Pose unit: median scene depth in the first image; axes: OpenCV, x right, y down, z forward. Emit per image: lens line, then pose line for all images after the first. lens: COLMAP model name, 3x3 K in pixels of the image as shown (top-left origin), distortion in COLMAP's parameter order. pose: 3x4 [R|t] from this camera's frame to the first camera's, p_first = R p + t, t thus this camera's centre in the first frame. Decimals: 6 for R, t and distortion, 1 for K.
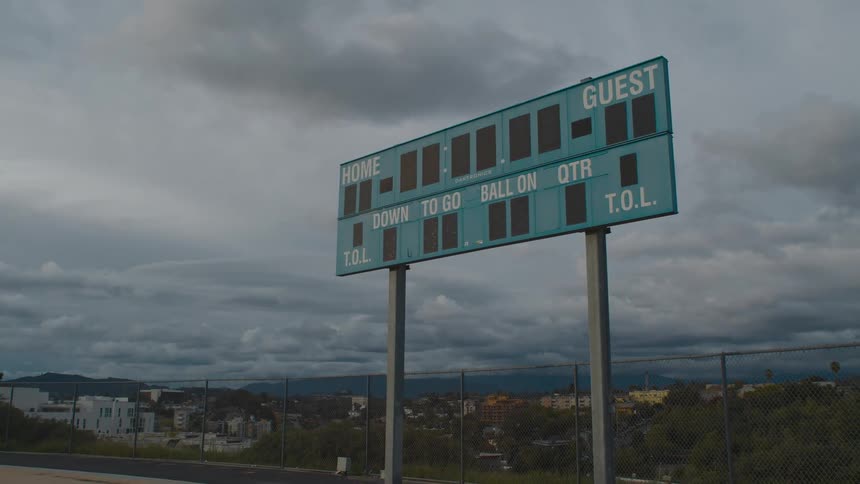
lens RADIAL K [[796.6, 0, 428.1], [0, 796.6, 249.4], [0, 0, 1]] dist [0.008293, 0.000000]
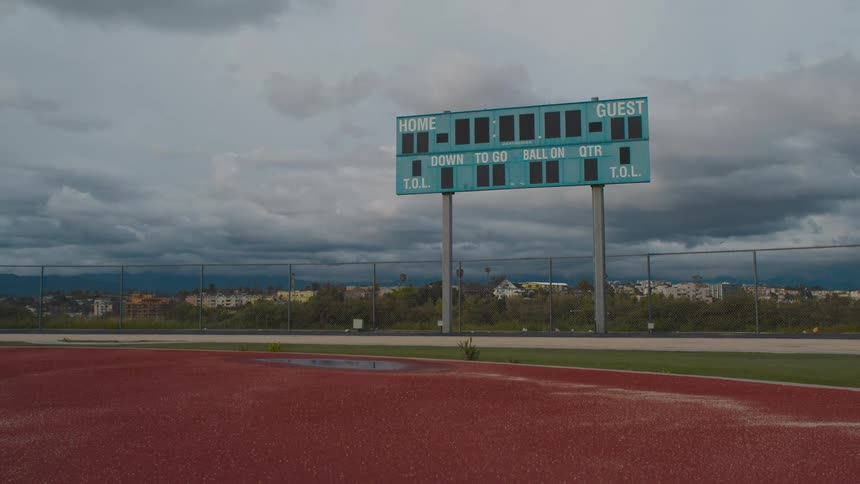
lens RADIAL K [[796.6, 0, 426.5], [0, 796.6, 238.6], [0, 0, 1]] dist [0.008293, 0.000000]
pose [[0.889258, 0.045196, 0.455167, -0.808259], [-0.093610, 0.992027, 0.084381, -0.016659], [-0.447724, -0.117645, 0.886399, -0.378465]]
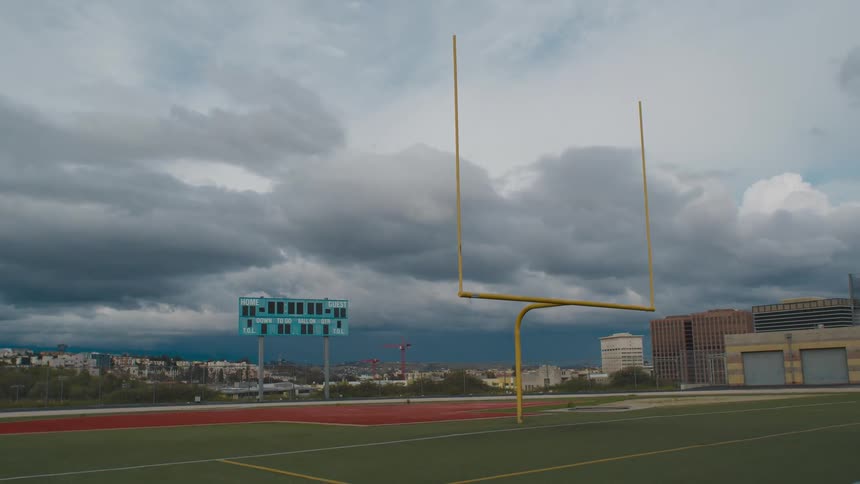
lens RADIAL K [[796.6, 0, 431.7], [0, 796.6, 240.9], [0, 0, 1]] dist [0.008293, 0.000000]
pose [[0.317382, 0.159244, 0.934832, -3.105627], [-0.177451, 0.978360, -0.106413, -0.140753], [-0.931547, -0.132114, 0.338772, -0.761173]]
